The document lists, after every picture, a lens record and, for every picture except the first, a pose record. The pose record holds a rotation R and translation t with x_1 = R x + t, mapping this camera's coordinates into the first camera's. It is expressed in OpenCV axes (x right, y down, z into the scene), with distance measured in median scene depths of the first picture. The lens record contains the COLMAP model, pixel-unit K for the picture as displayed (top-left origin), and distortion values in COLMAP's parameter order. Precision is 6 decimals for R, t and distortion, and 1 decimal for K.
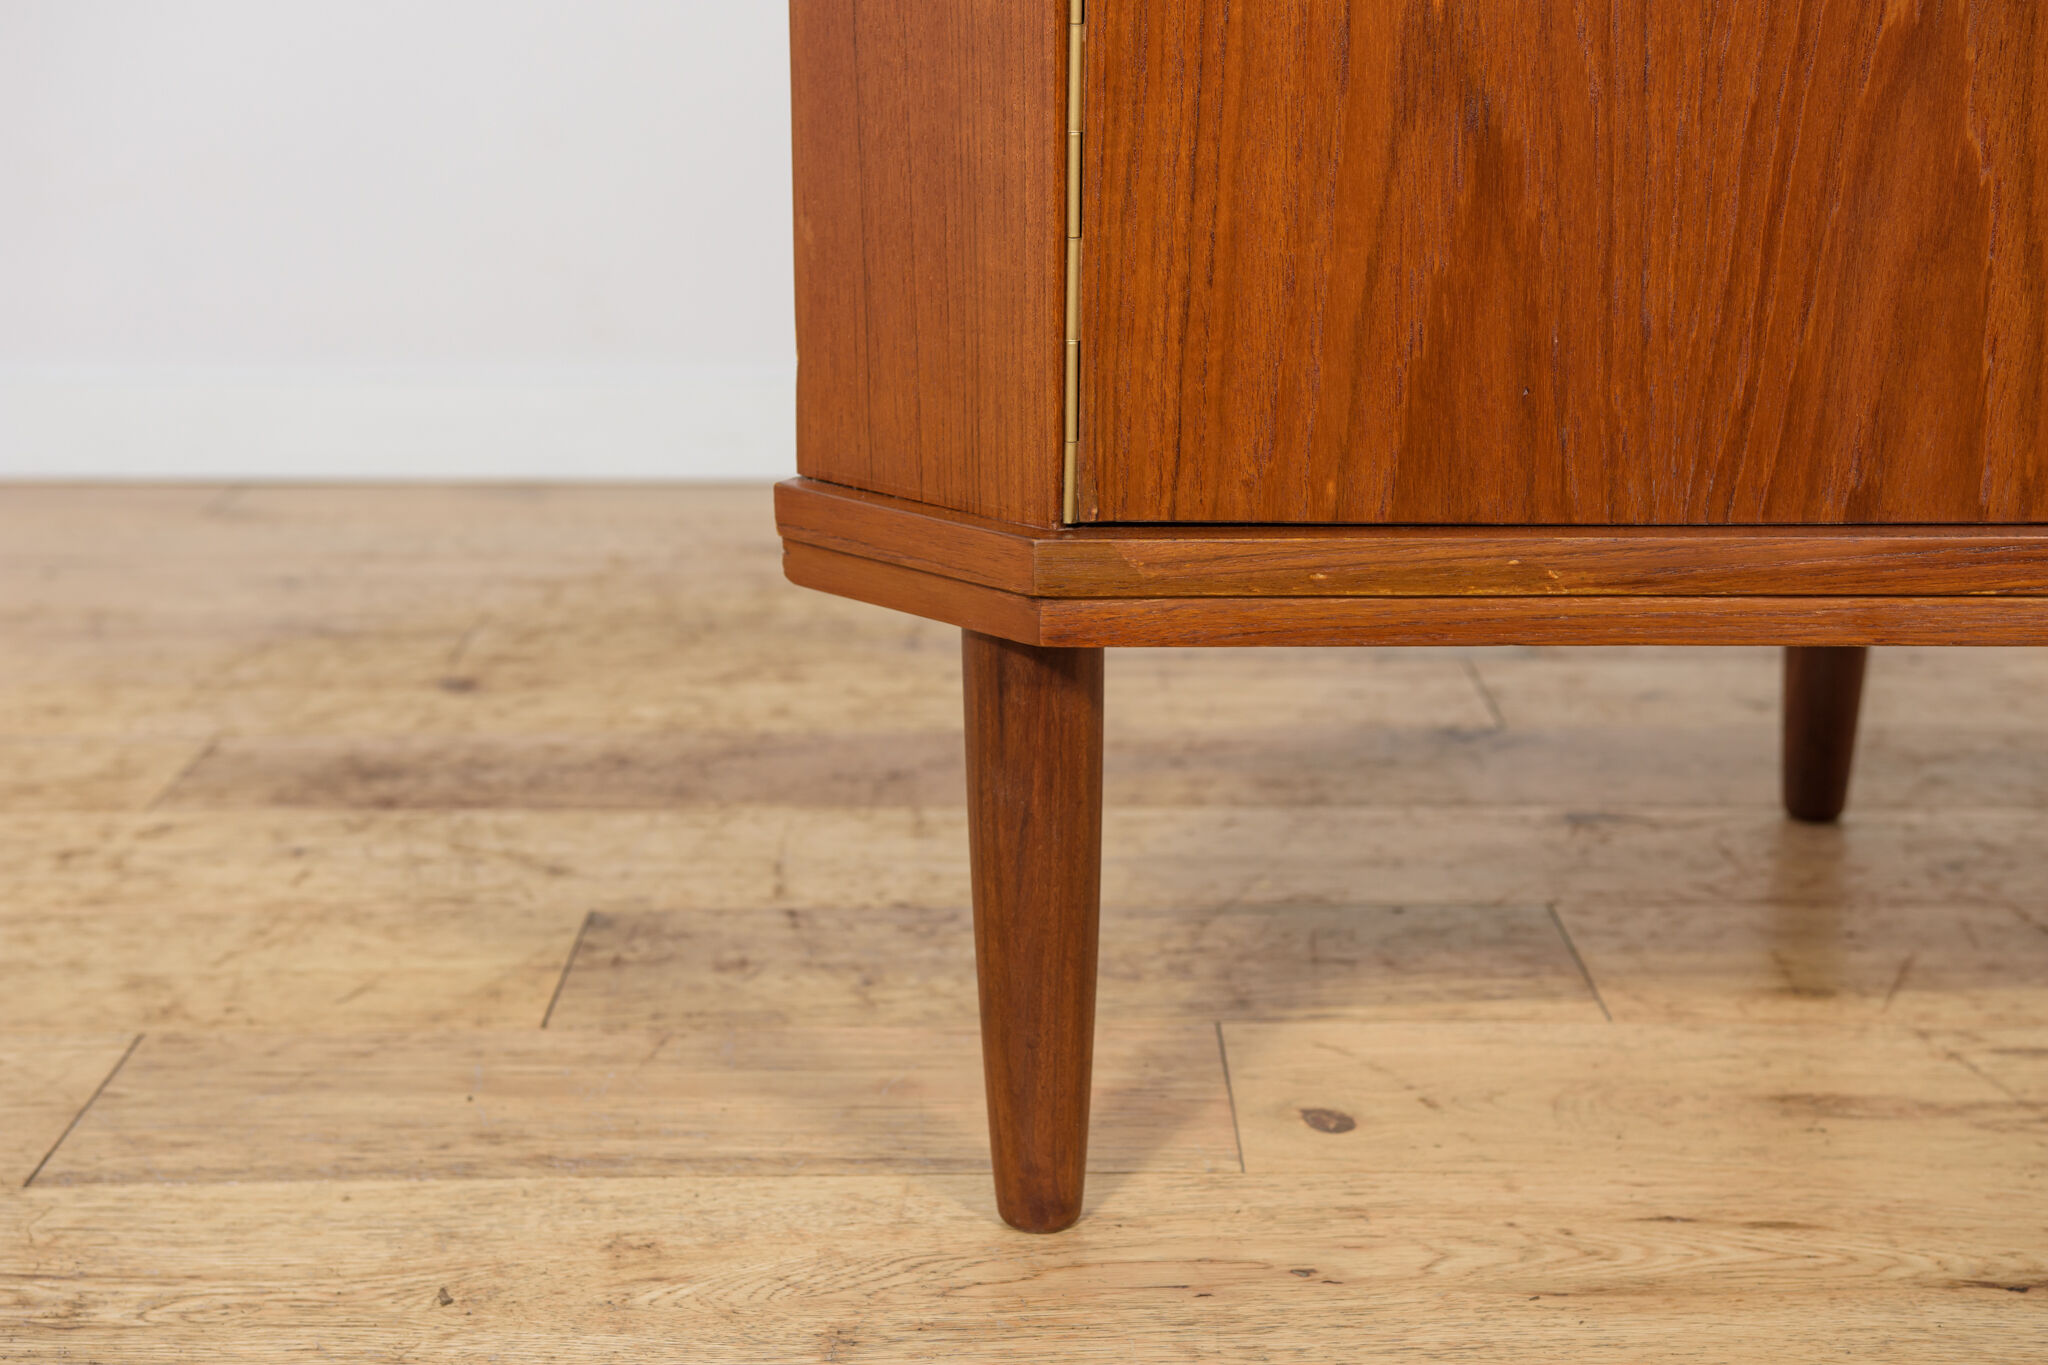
lens RADIAL K [[2896.9, 0, 1032.8], [0, 2896.9, 672.6], [0, 0, 1]] dist [0.099154, 0.000000]
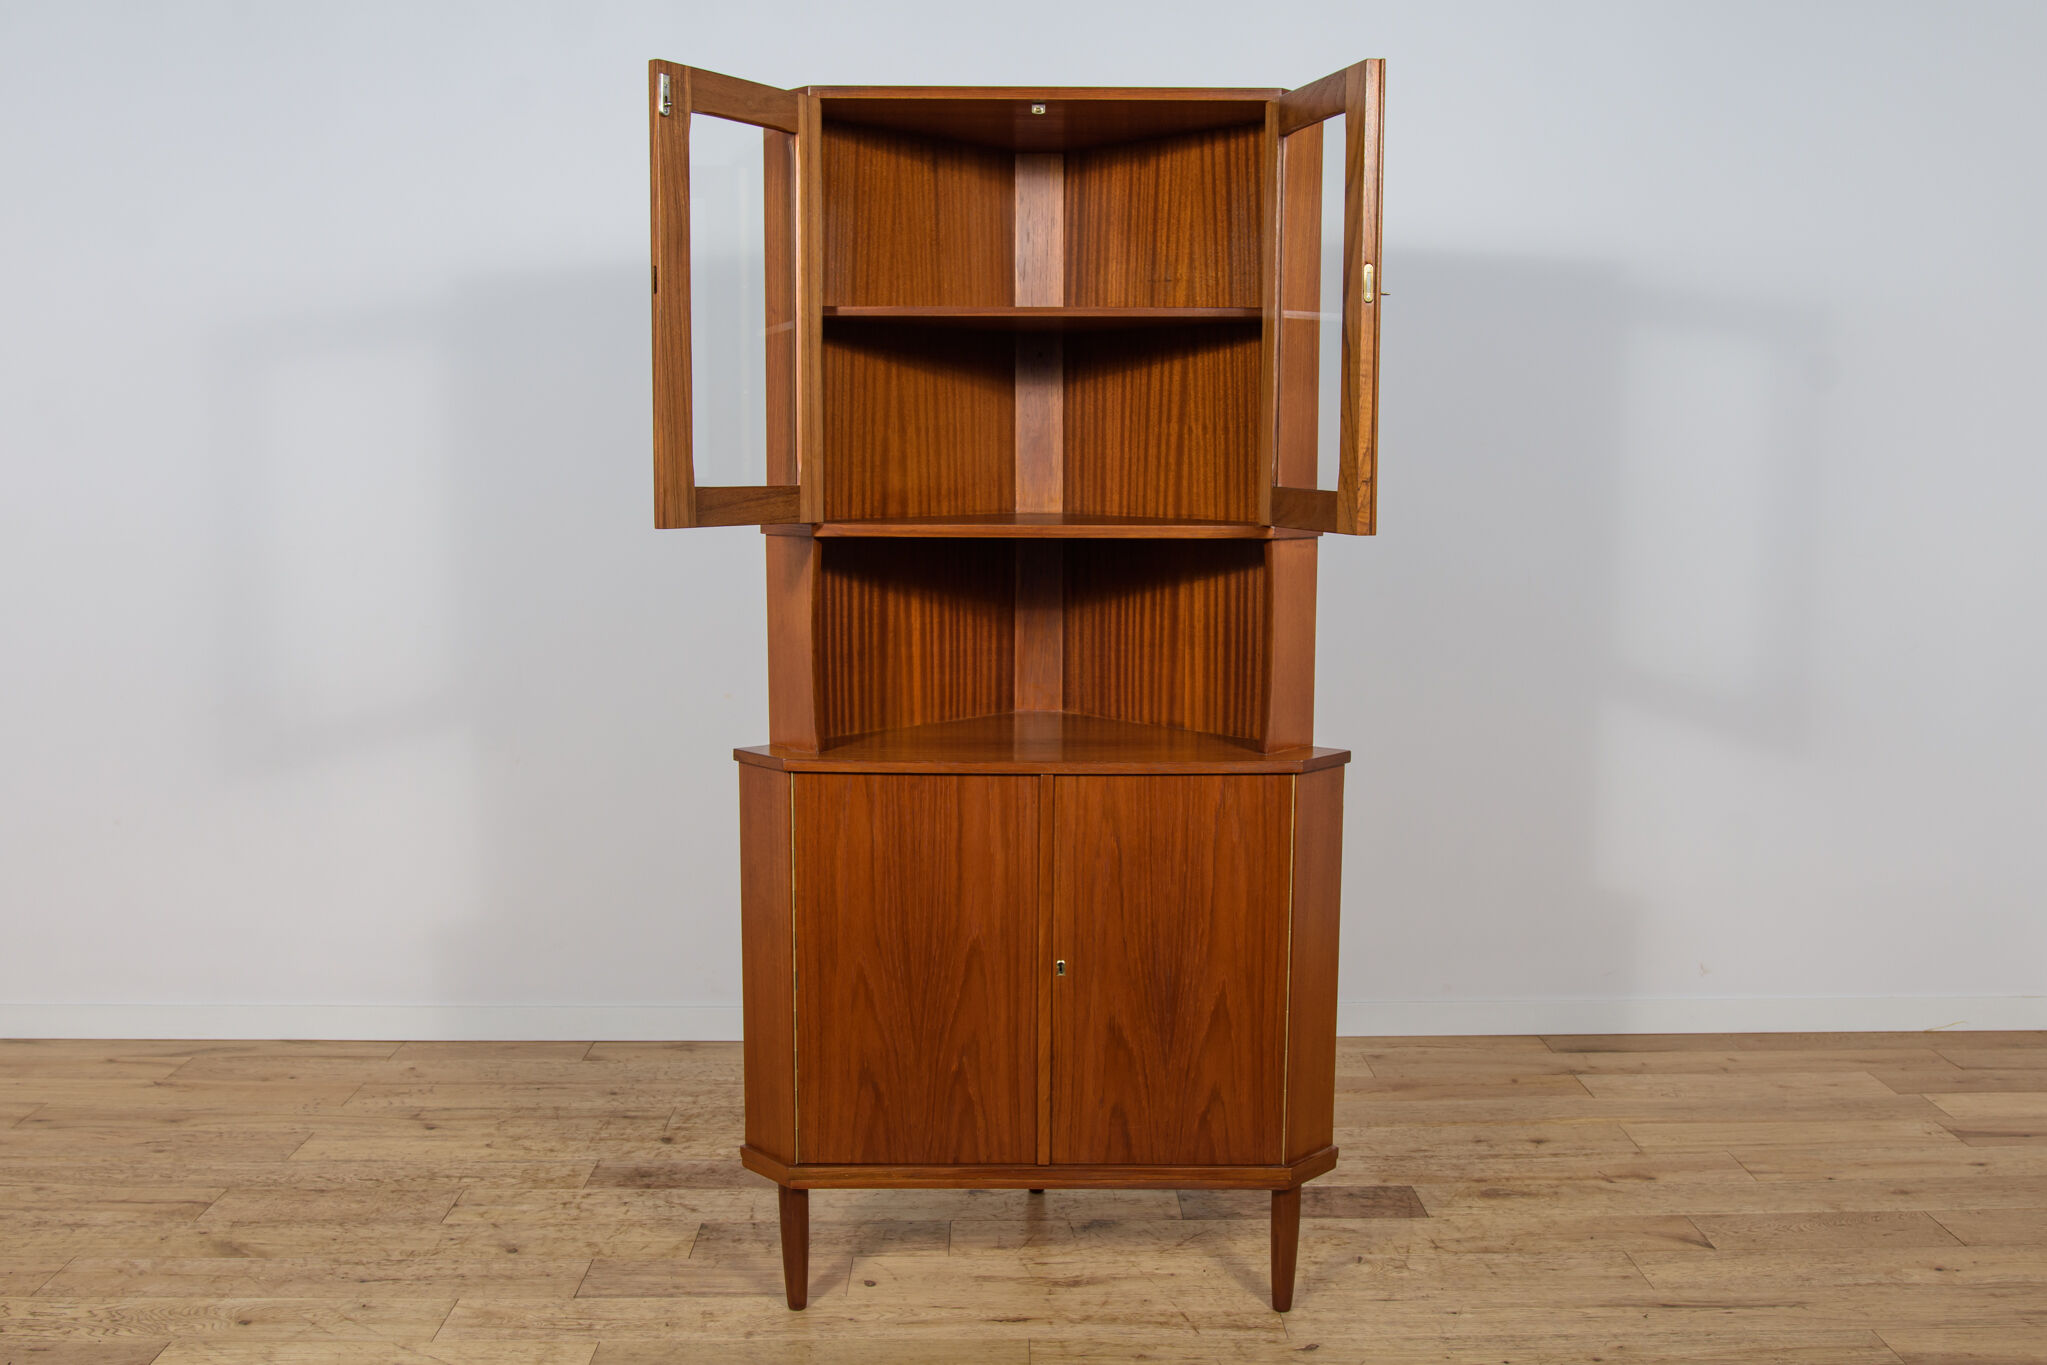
lens RADIAL K [[1843.4, 0, 1026.2], [0, 1843.4, 675.9], [0, 0, 1]] dist [-0.034338, 0.026493]
pose [[0.999957, -0.000299, 0.009298, 0.293806], [0.001539, 0.991024, -0.133677, -0.357670], [-0.009175, 0.133686, 0.990981, -1.744509]]
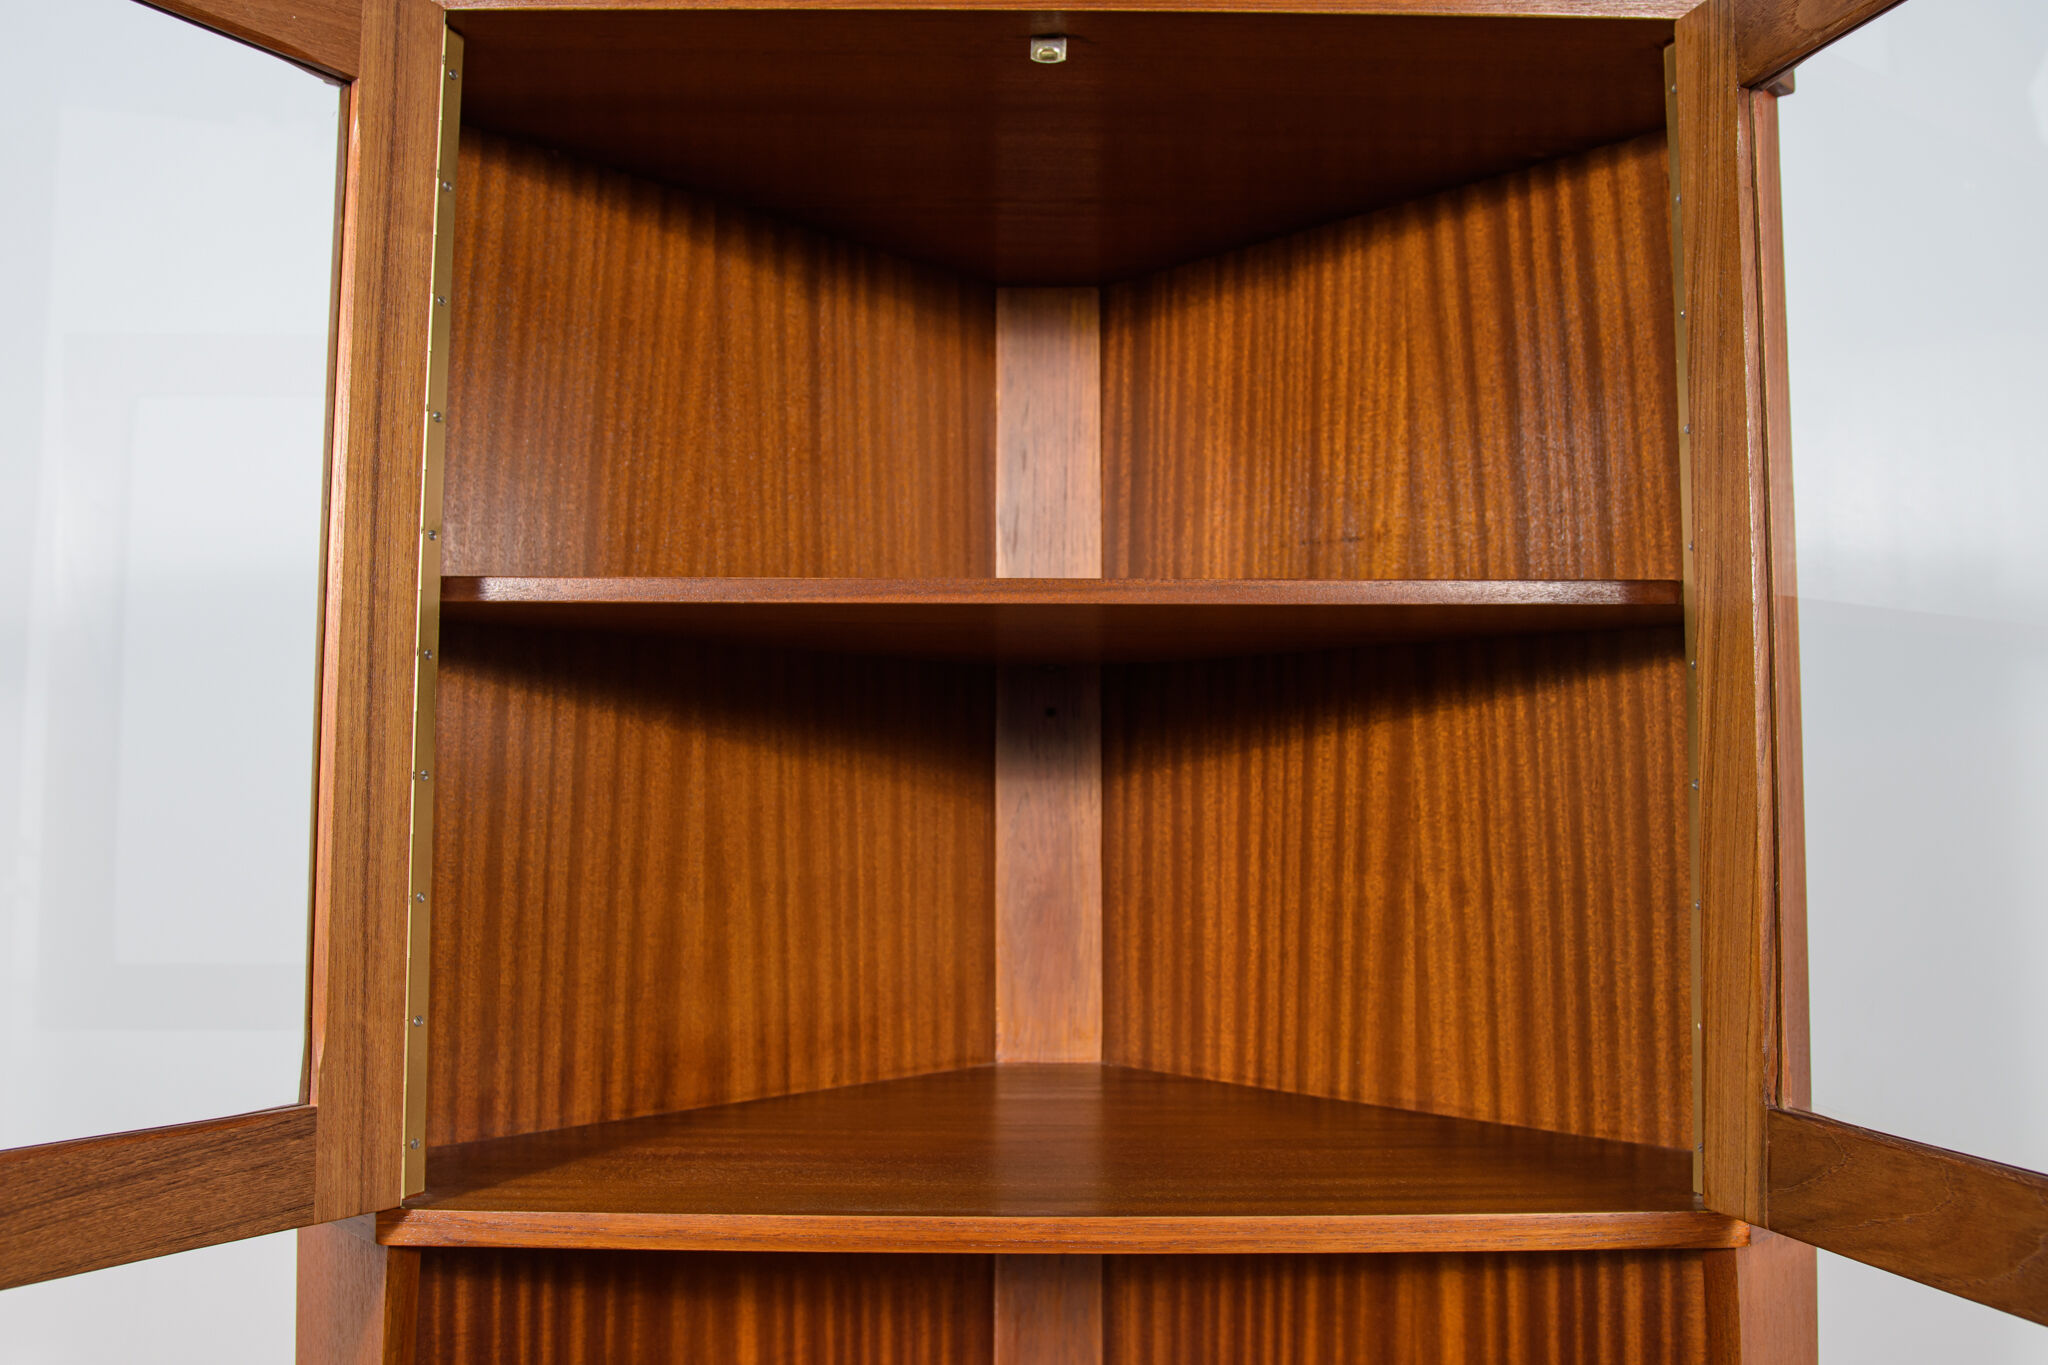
lens RADIAL K [[1594.7, 0, 1024.9], [0, 1594.7, 669.5], [0, 0, 1]] dist [-0.080118, -0.004365]
pose [[0.999976, 0.001038, 0.006812, 0.315776], [0.001246, 0.945060, -0.326895, -0.875816], [-0.006777, 0.326896, 0.945036, -0.109959]]
